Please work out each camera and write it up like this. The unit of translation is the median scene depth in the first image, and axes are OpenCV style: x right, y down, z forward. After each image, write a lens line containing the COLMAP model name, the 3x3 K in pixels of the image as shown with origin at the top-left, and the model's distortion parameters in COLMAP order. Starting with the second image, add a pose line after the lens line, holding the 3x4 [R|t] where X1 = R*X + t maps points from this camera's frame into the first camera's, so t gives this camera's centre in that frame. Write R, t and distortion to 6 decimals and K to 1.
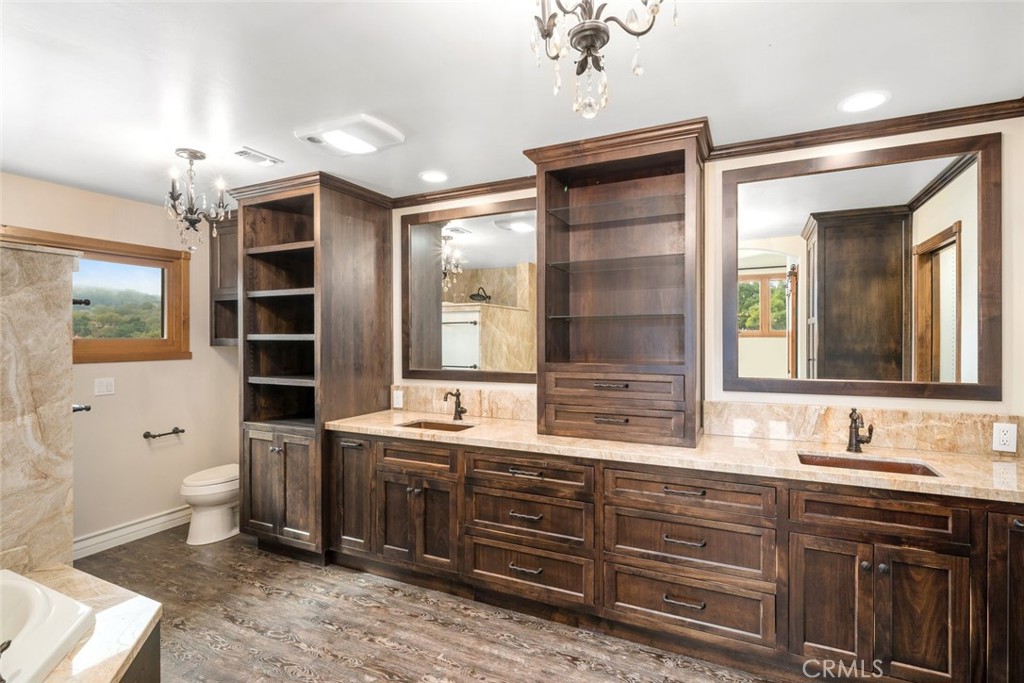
lens RADIAL K [[499.8, 0, 512.0], [0, 499.8, 341.5], [0, 0, 1]] dist [-0.001018, -0.000177]
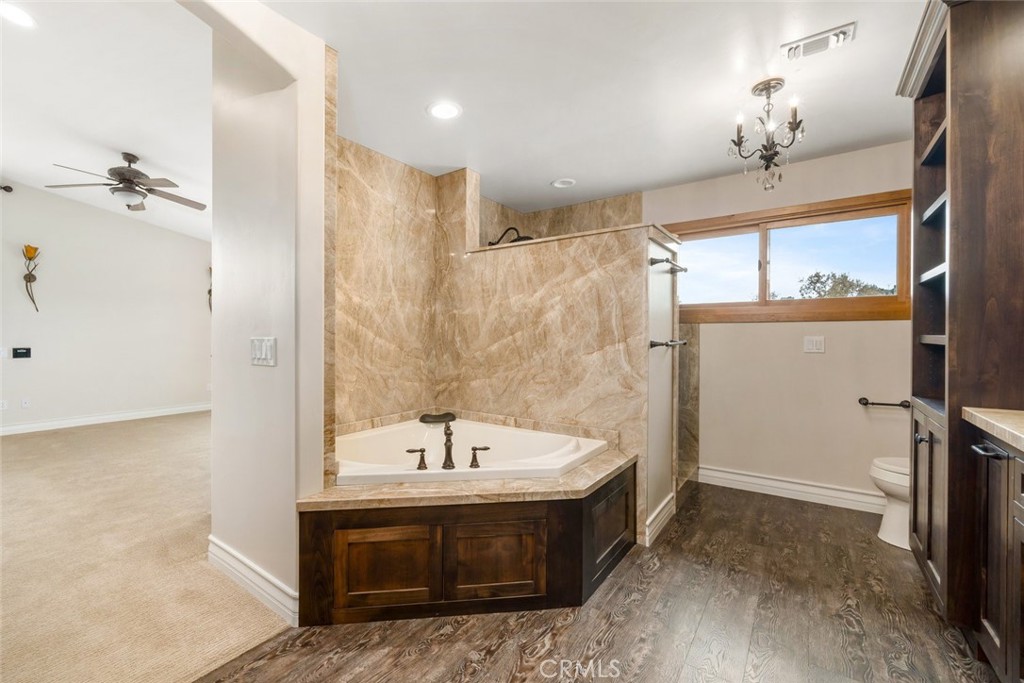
lens RADIAL K [[472.0, 0, 512.0], [0, 472.0, 341.5], [0, 0, 1]] dist [-0.000316, -0.000048]
pose [[-0.205222, 0.000718, -0.978715, 0.424285], [-0.006250, 0.999978, 0.002044, 0.135511], [0.978696, 0.006536, -0.205213, 0.925468]]
